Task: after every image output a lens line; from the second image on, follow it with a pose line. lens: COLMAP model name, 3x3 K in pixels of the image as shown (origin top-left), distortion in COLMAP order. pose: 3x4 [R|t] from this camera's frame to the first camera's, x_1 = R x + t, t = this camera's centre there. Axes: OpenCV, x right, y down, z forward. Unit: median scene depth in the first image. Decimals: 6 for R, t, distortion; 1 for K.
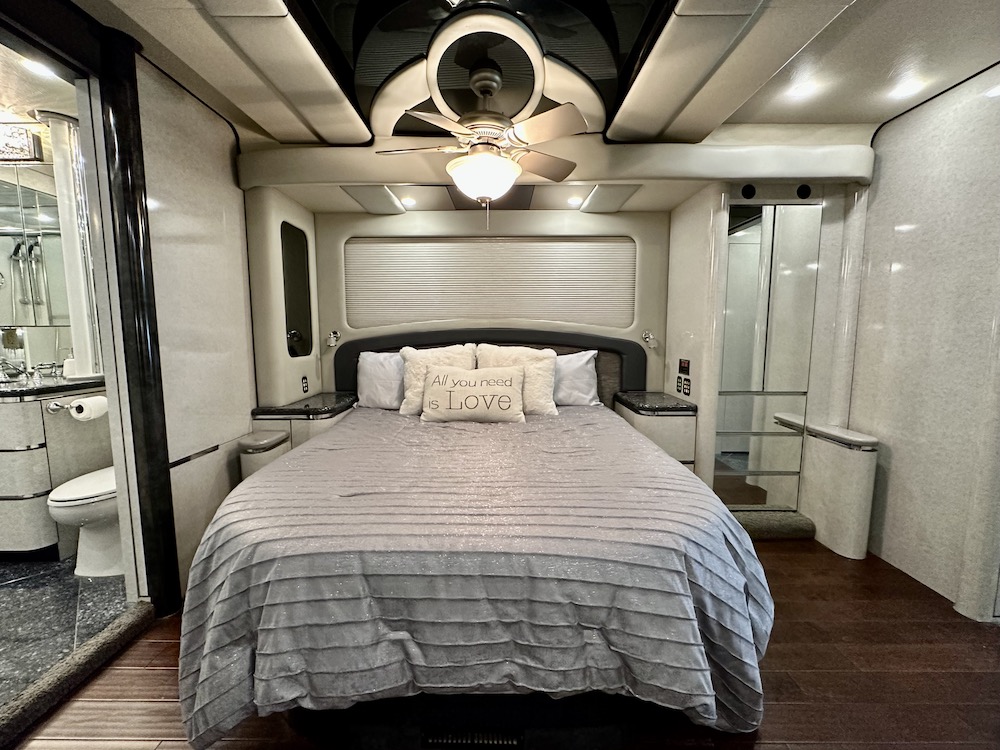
lens RADIAL K [[409.9, 0, 500.0], [0, 409.9, 375.0], [0, 0, 1]] dist [0.000630, 0.000023]
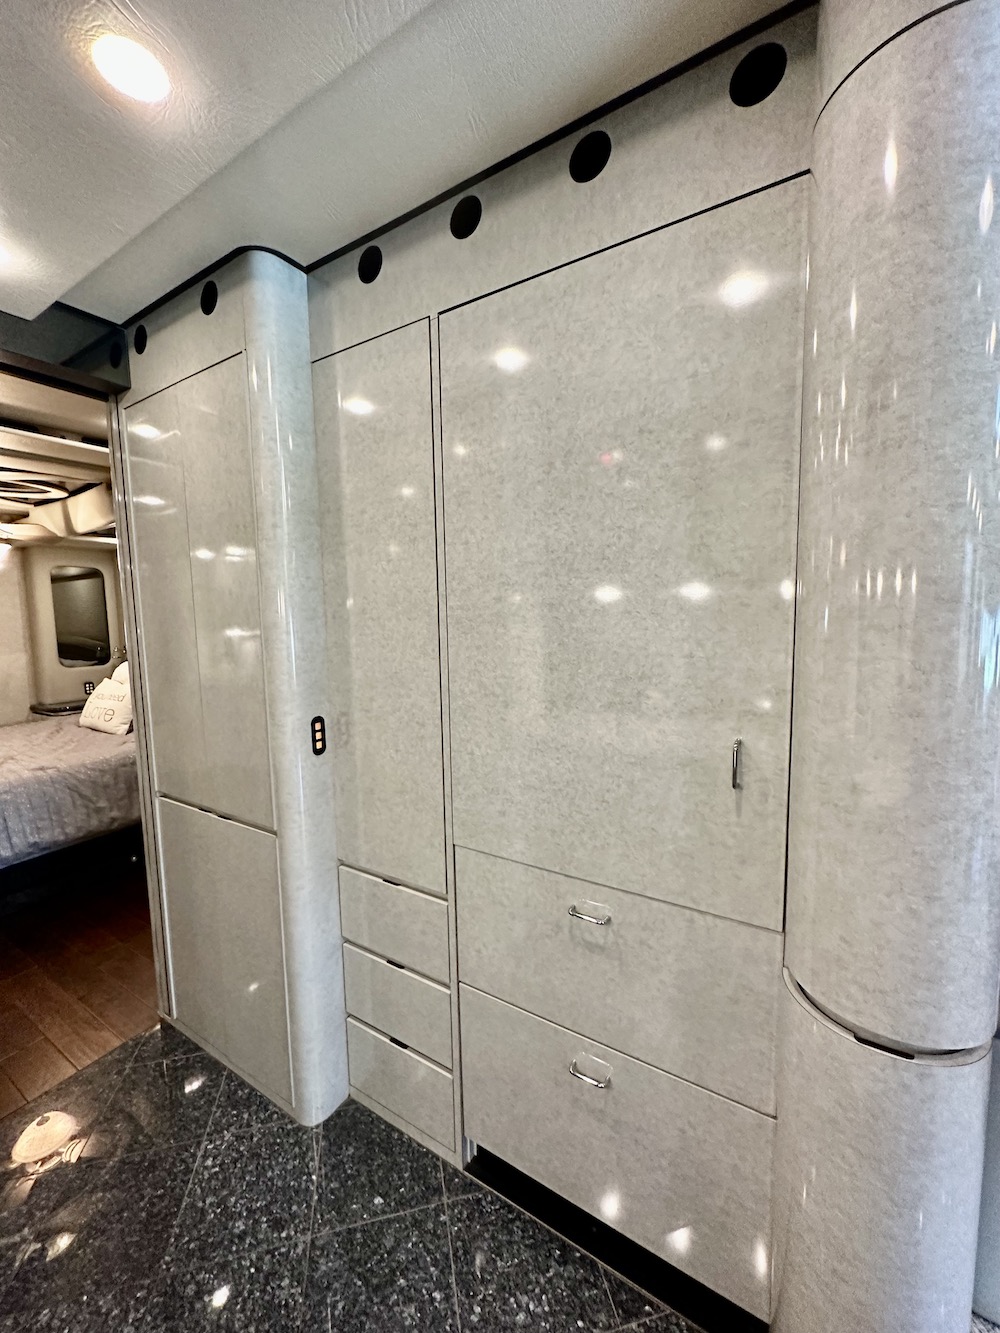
lens RADIAL K [[533.1, 0, 500.0], [0, 533.1, 666.5], [0, 0, 1]] dist [0.001372, 0.000142]
pose [[0.844105, 0.037063, -0.534895, 1.717697], [-0.036437, 0.999267, 0.011740, -0.126219], [0.534938, 0.009580, 0.844837, 0.311193]]
